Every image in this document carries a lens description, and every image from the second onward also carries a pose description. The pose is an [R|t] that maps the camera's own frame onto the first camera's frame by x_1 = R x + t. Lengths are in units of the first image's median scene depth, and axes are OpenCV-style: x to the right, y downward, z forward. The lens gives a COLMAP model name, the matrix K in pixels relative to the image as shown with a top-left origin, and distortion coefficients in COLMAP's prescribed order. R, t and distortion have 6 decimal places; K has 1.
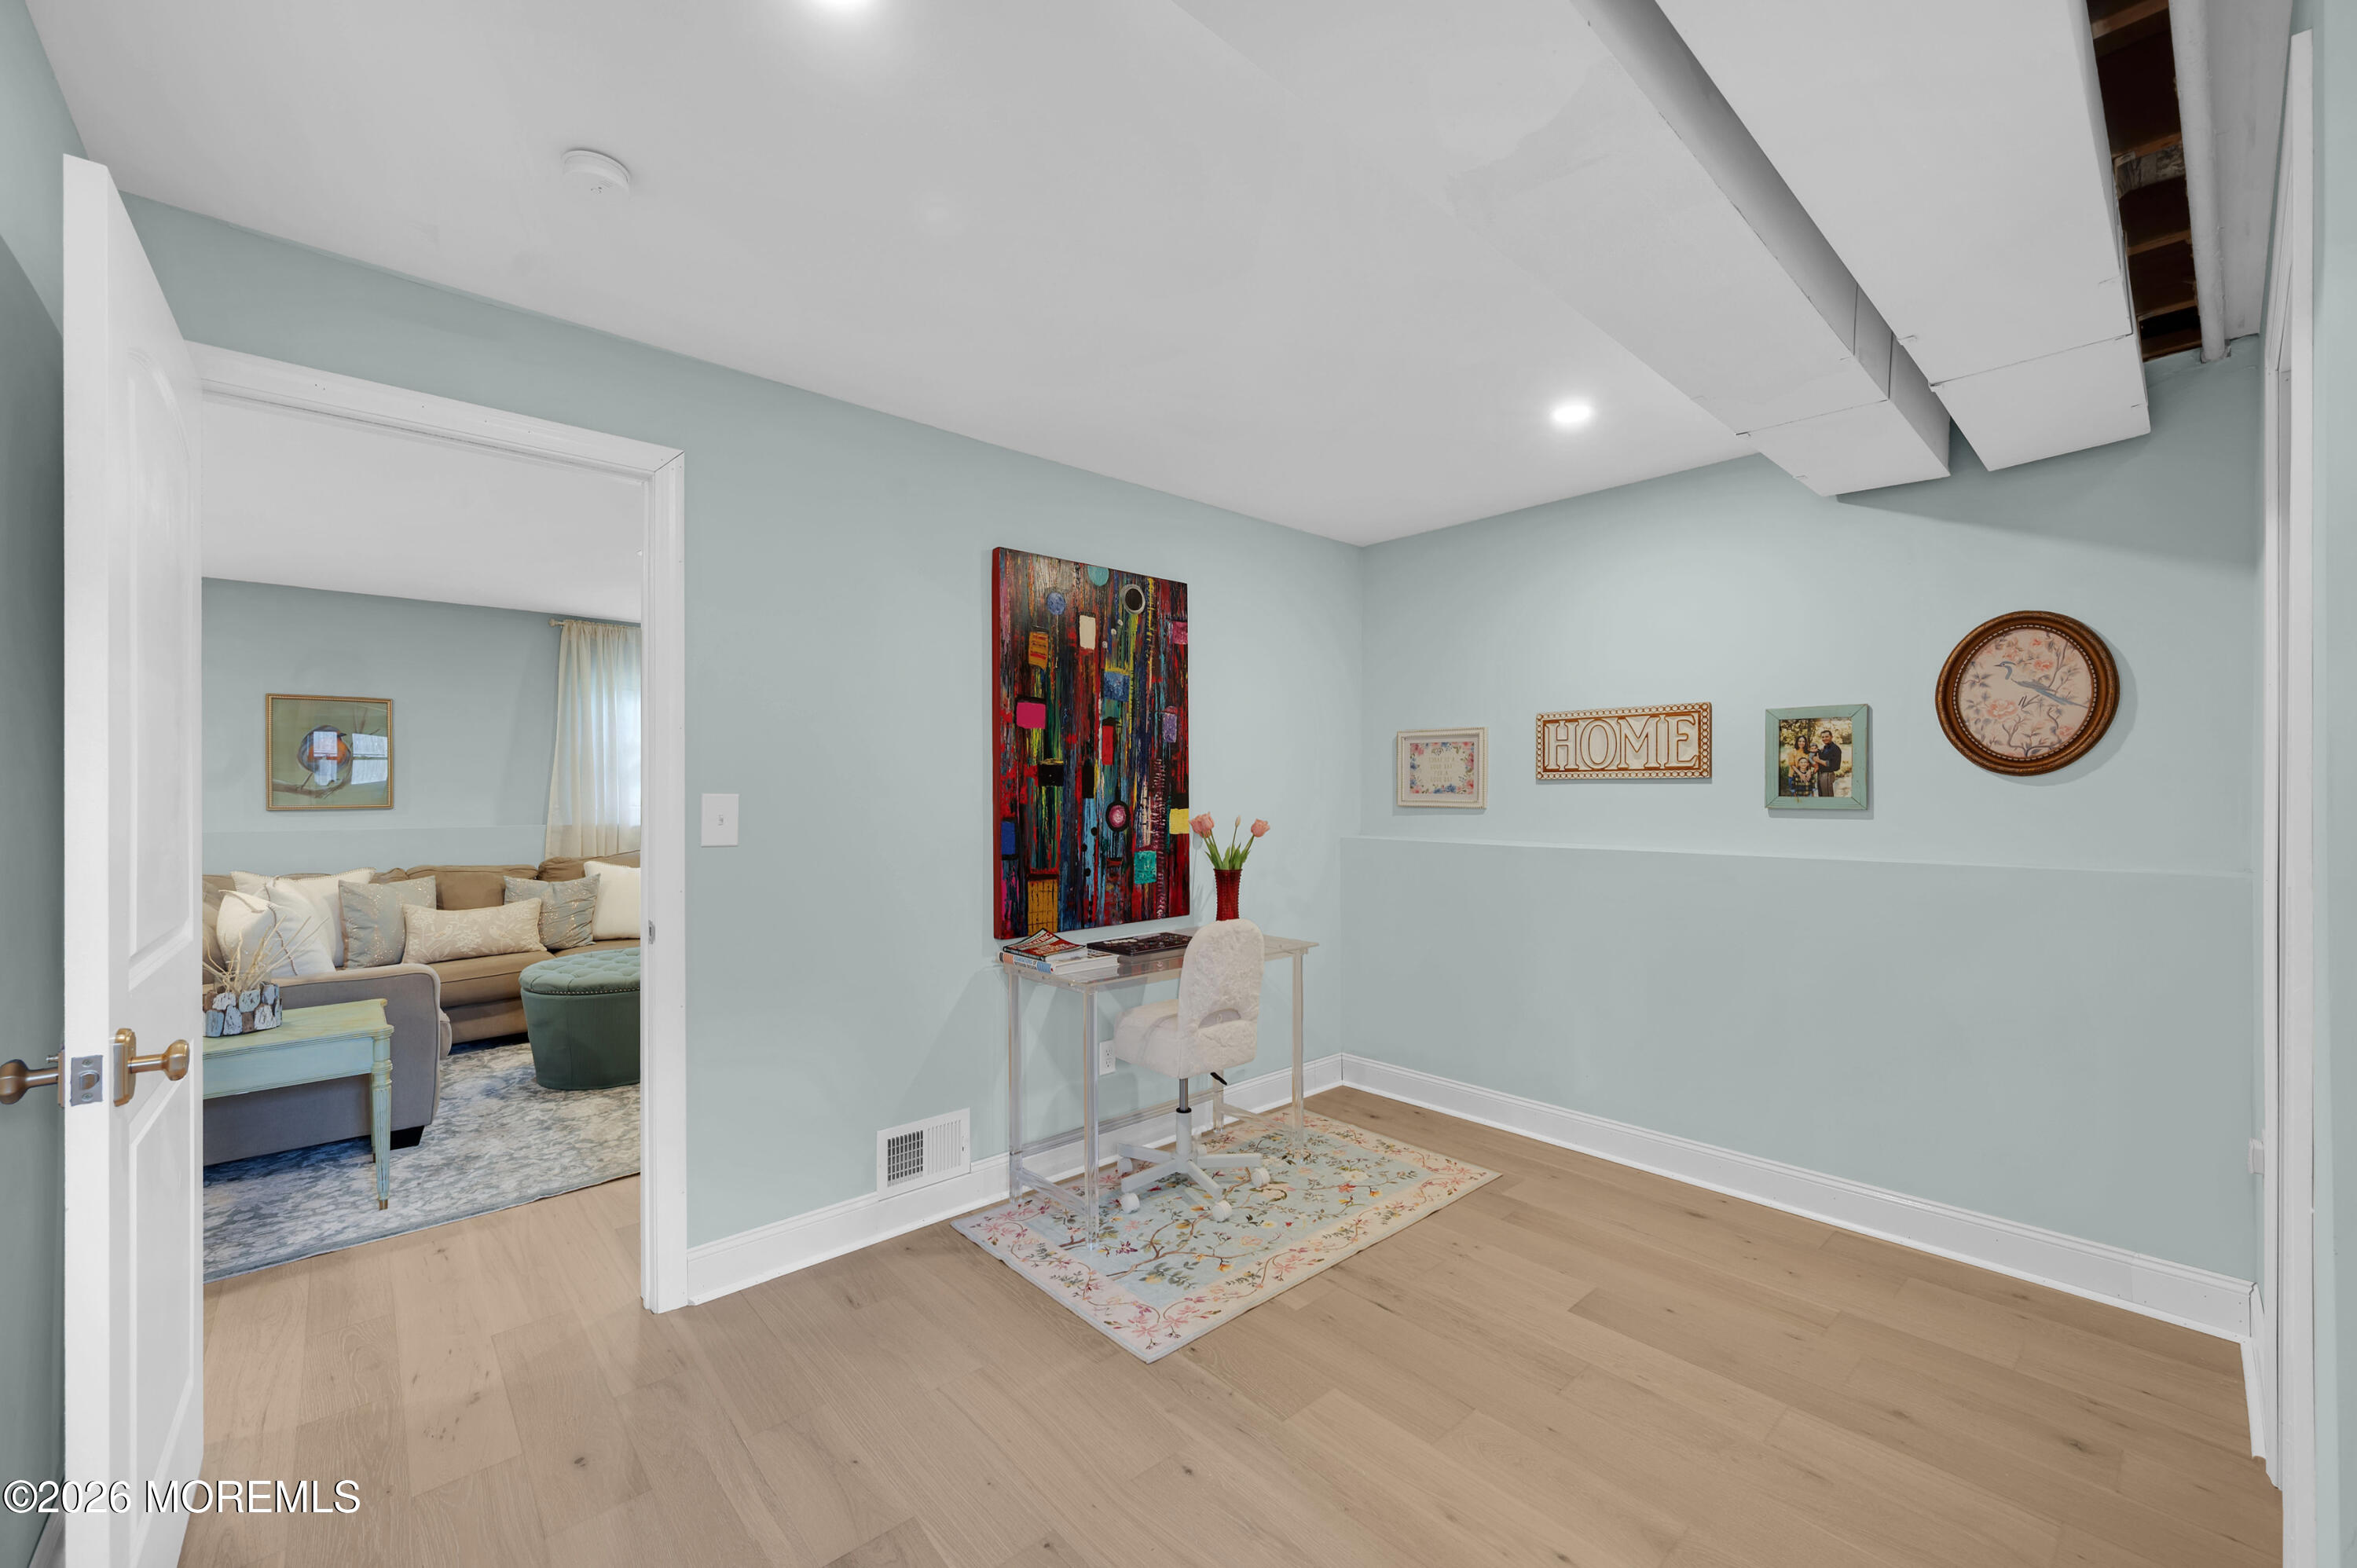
lens RADIAL K [[933.8, 0, 1184.1], [0, 933.8, 793.4], [0, 0, 1]] dist [-0.005661, 0.000194]
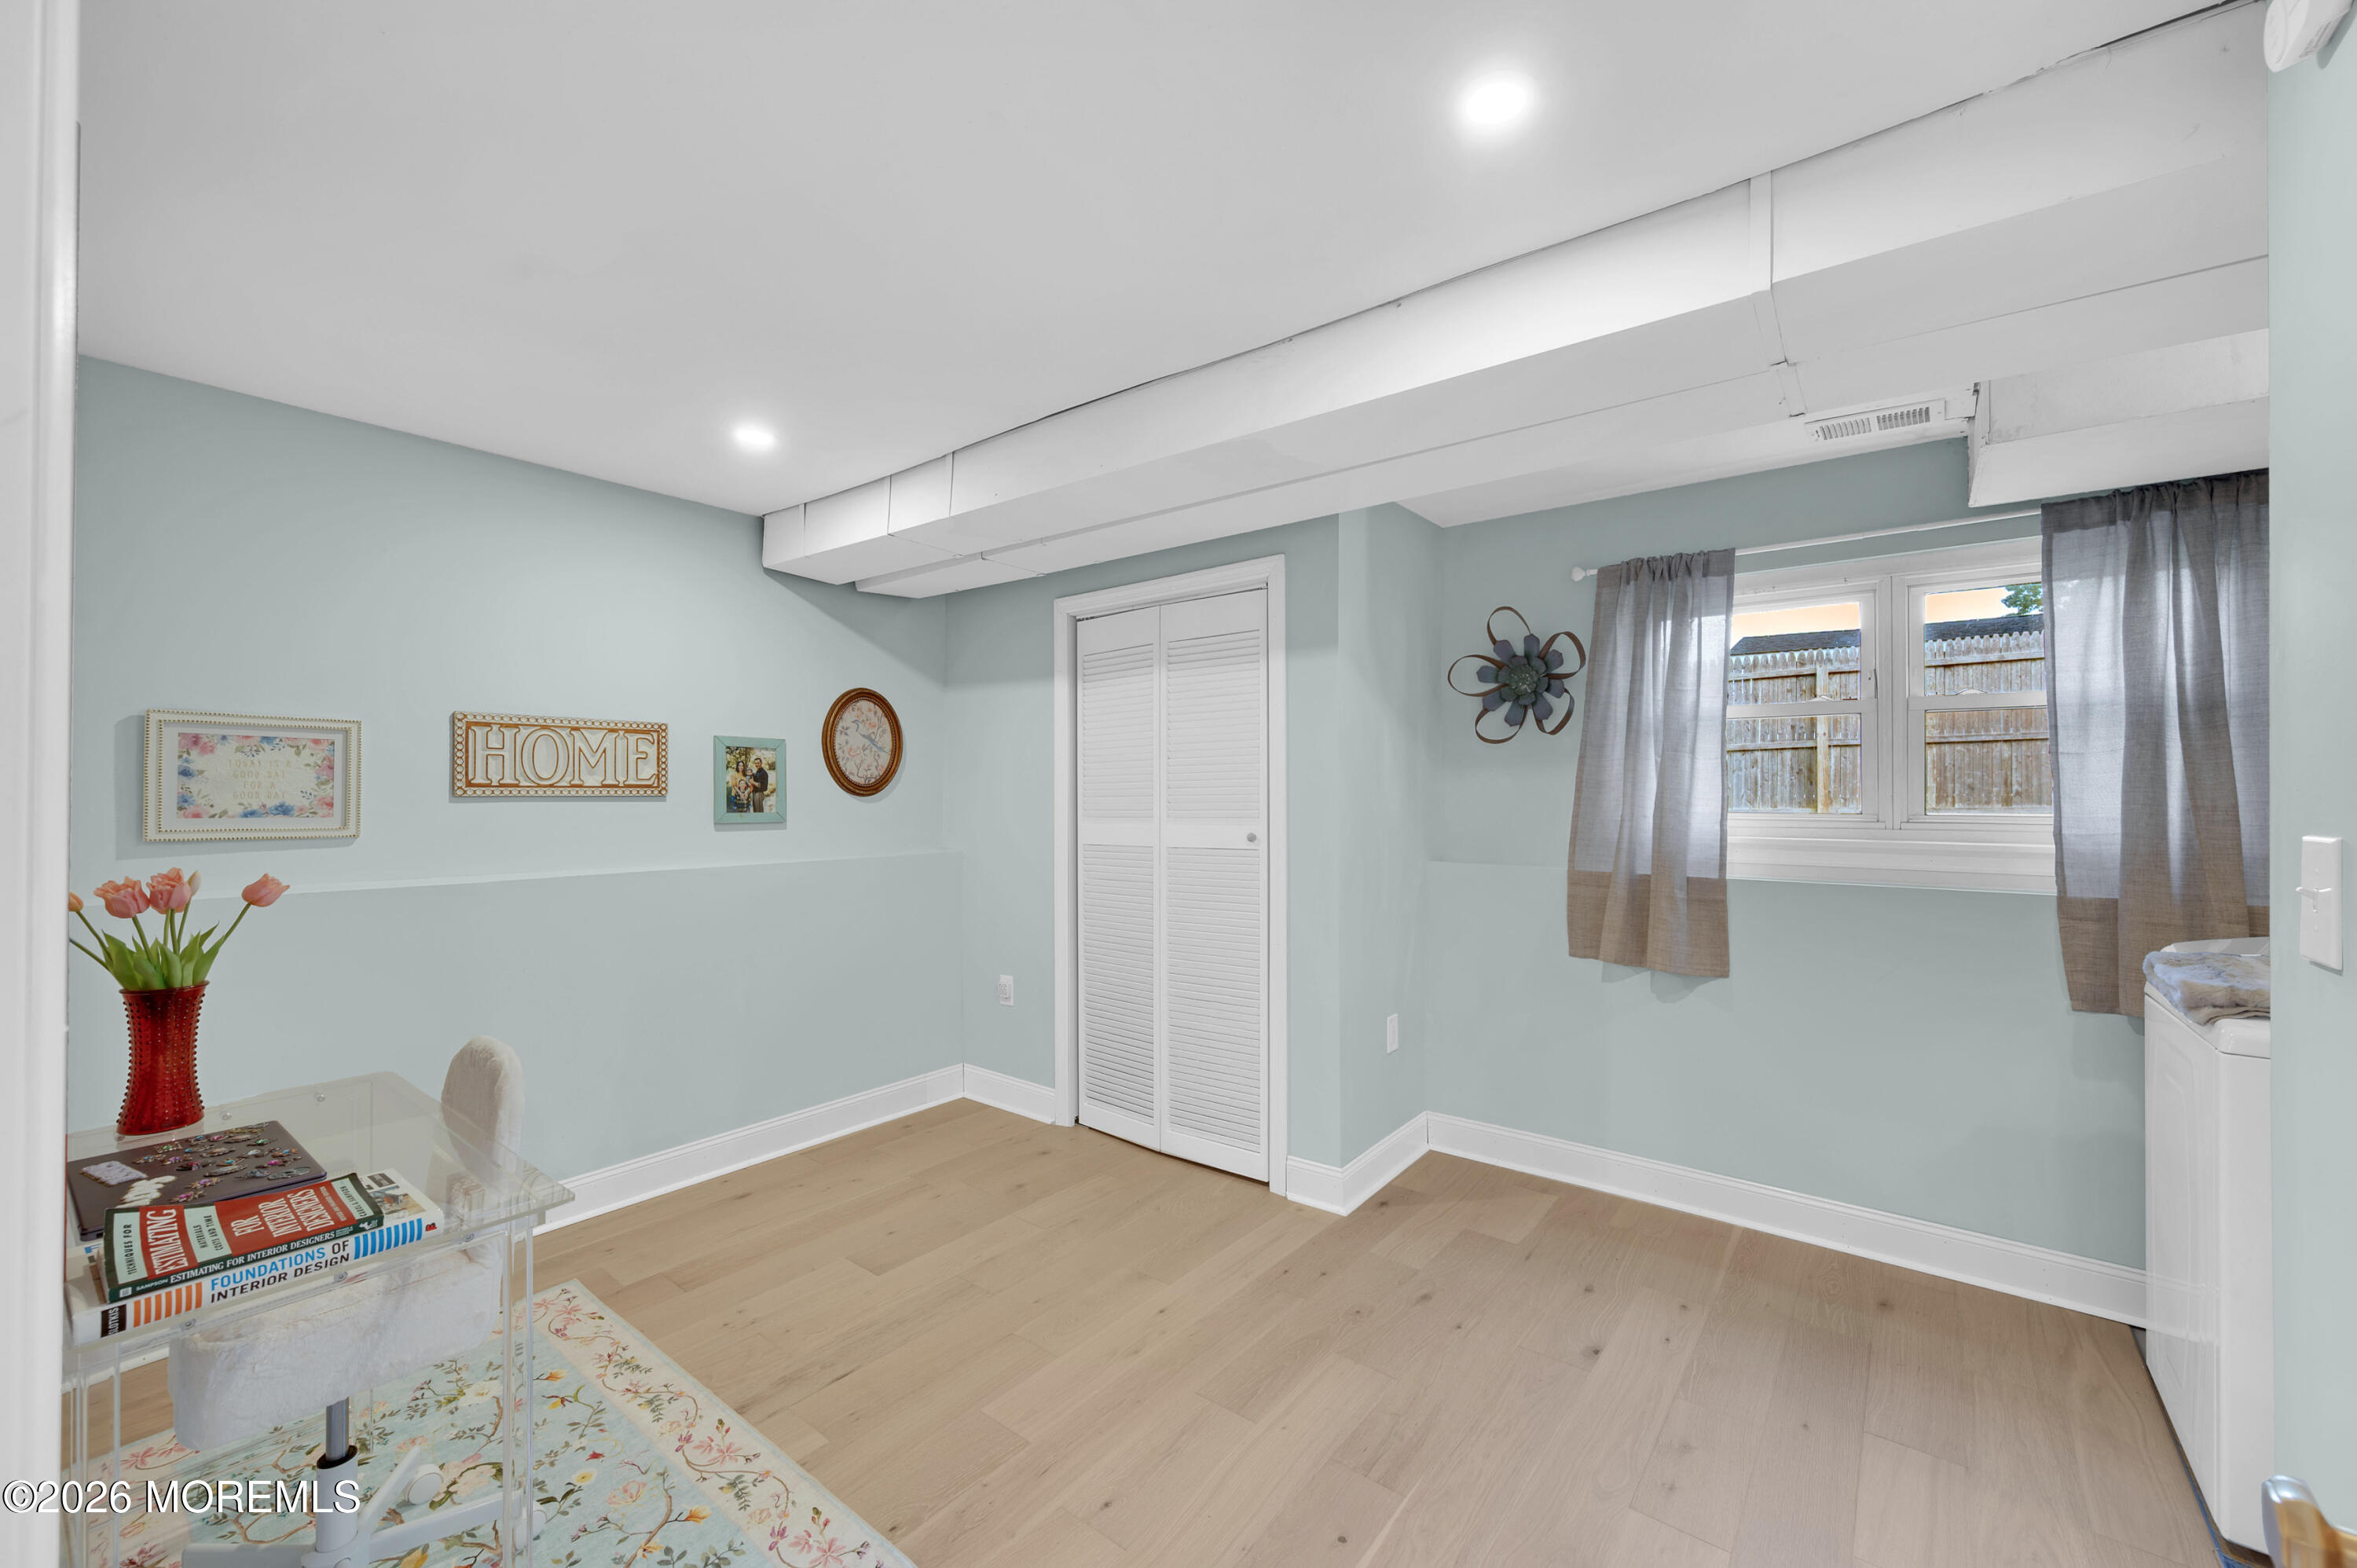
lens RADIAL K [[933.8, 0, 1176.7], [0, 933.8, 792.4], [0, 0, 1]] dist [-0.005661, 0.000194]
pose [[-0.178847, 0.001589, 0.983876, -0.609449], [0.002012, 0.999997, -0.001249, -0.019952], [-0.983875, 0.001756, -0.178850, 0.679101]]
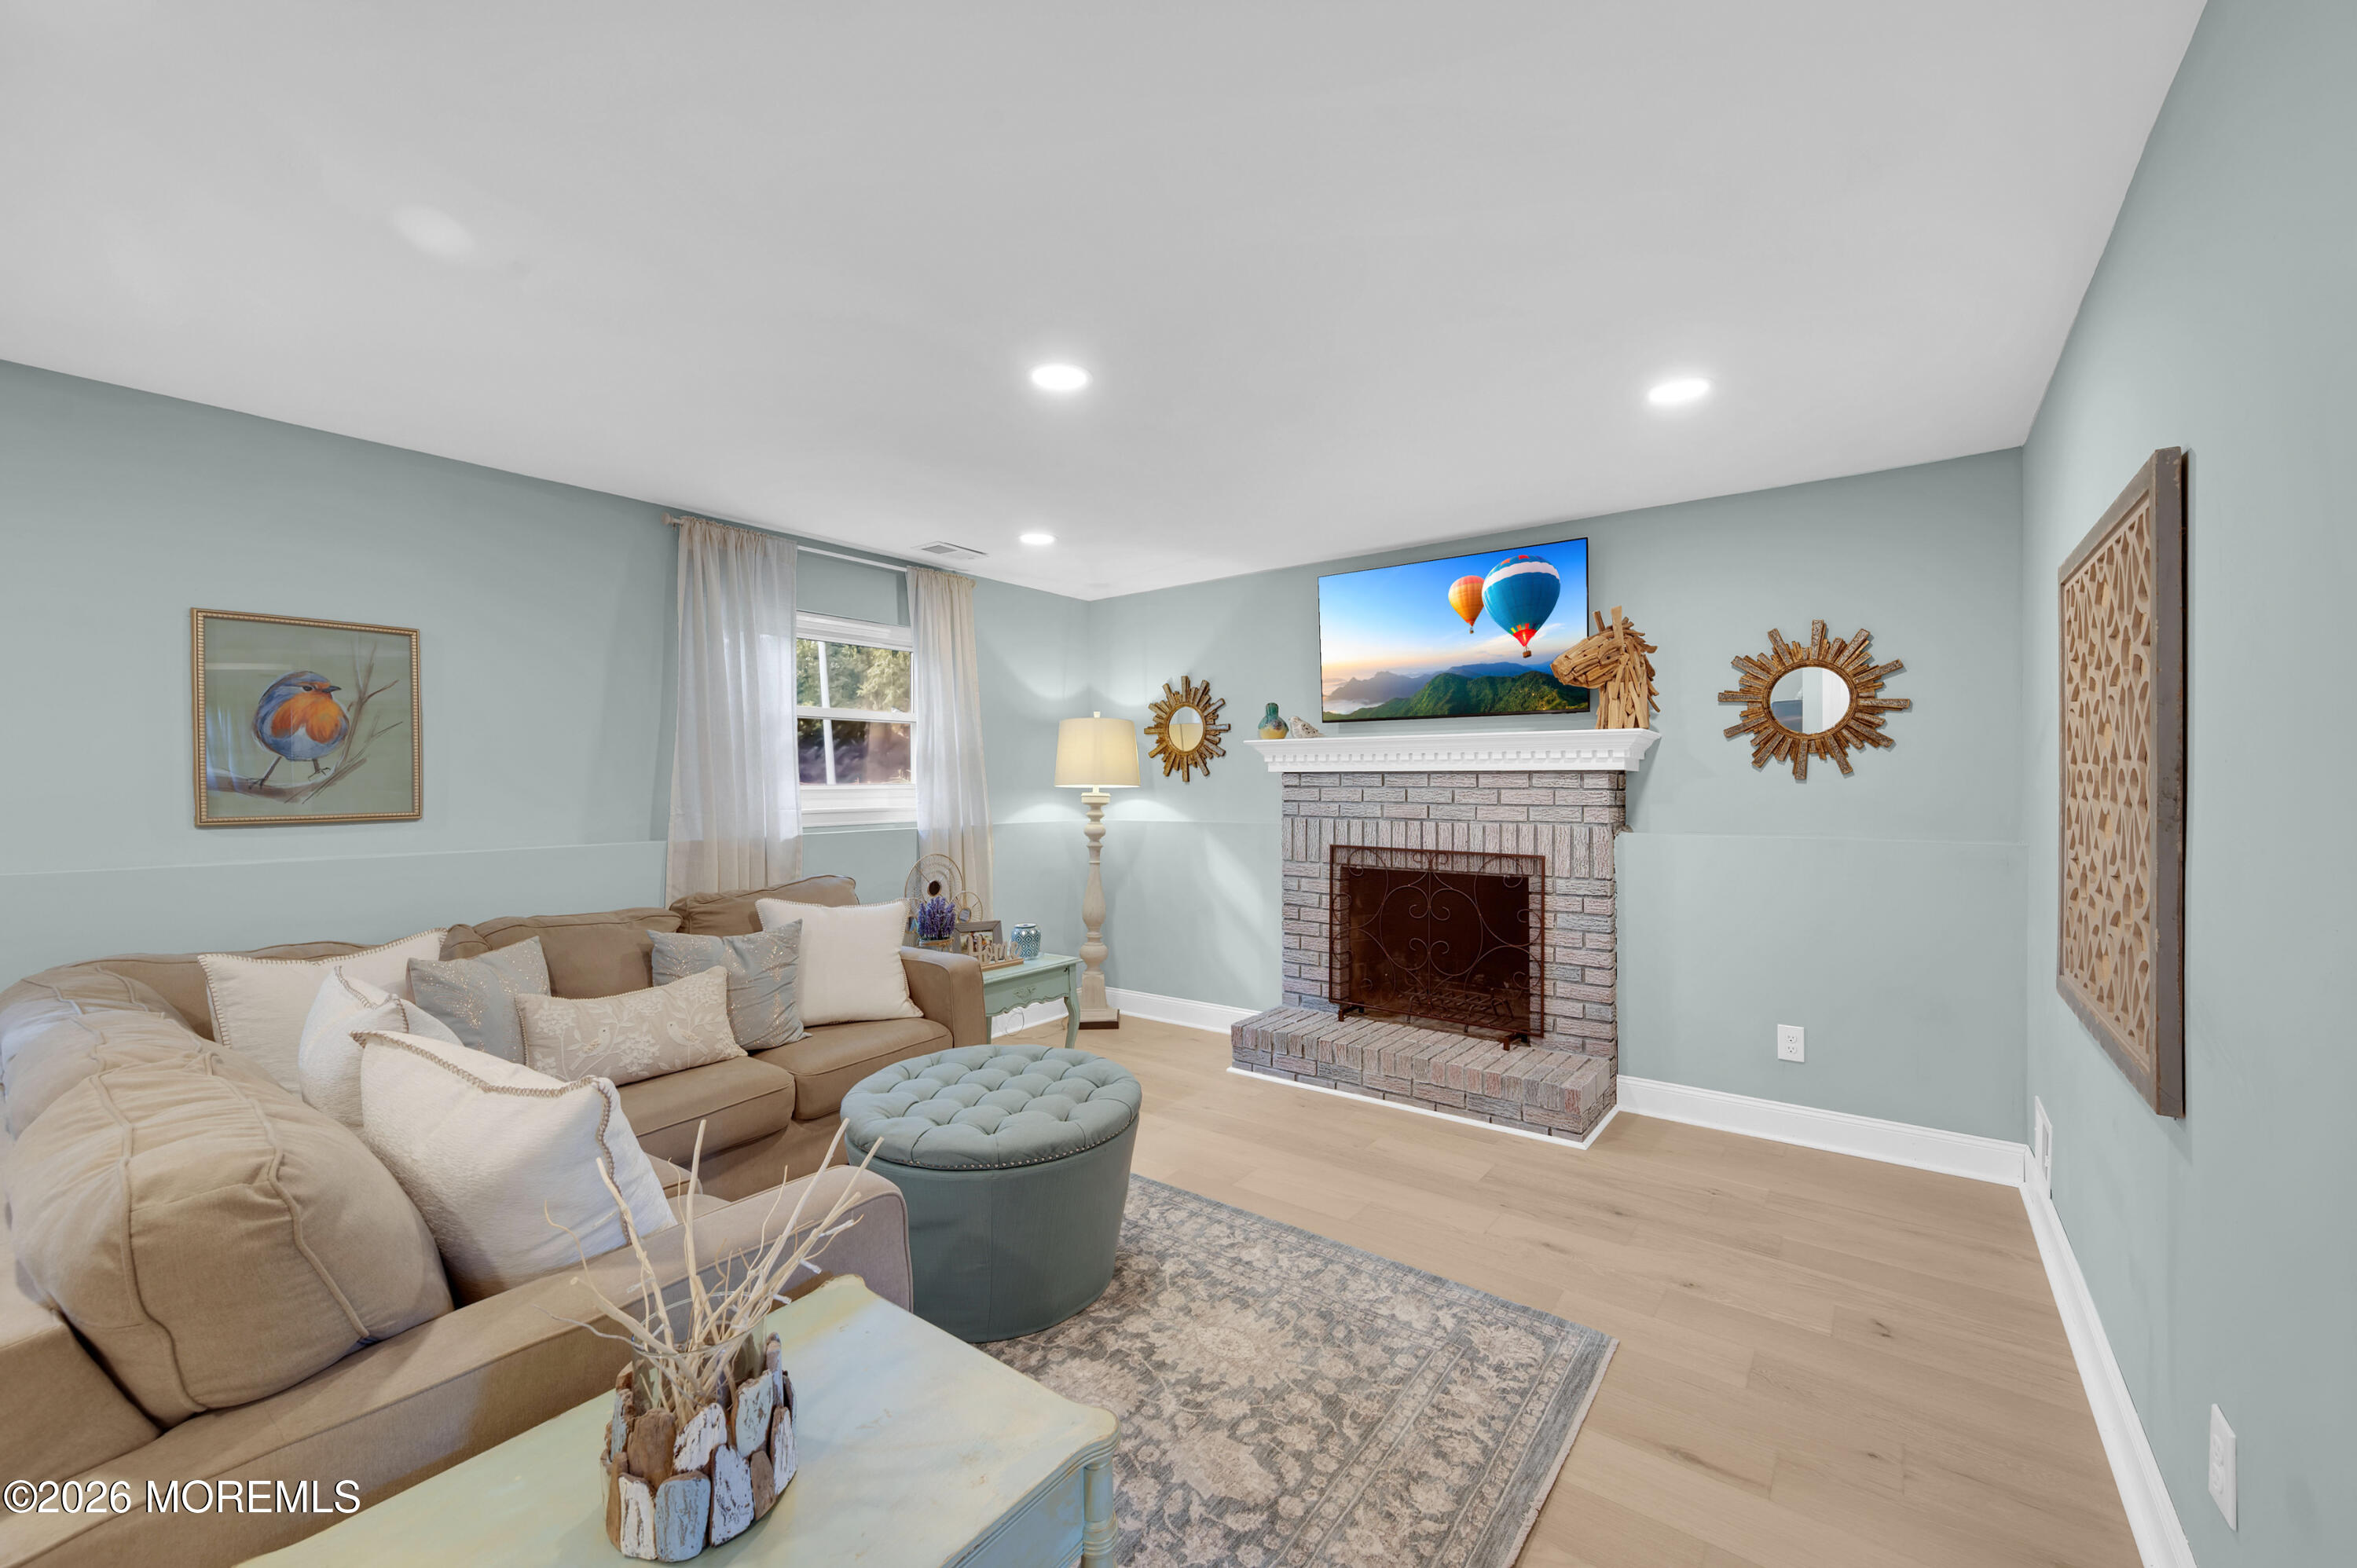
lens RADIAL K [[933.8, 0, 1174.4], [0, 933.8, 789.1], [0, 0, 1]] dist [-0.005661, 0.000194]
pose [[0.983477, -0.006573, 0.180914, -0.038410], [0.006208, 0.999977, 0.002584, -0.000071], [-0.180927, -0.001418, 0.983496, 0.026892]]
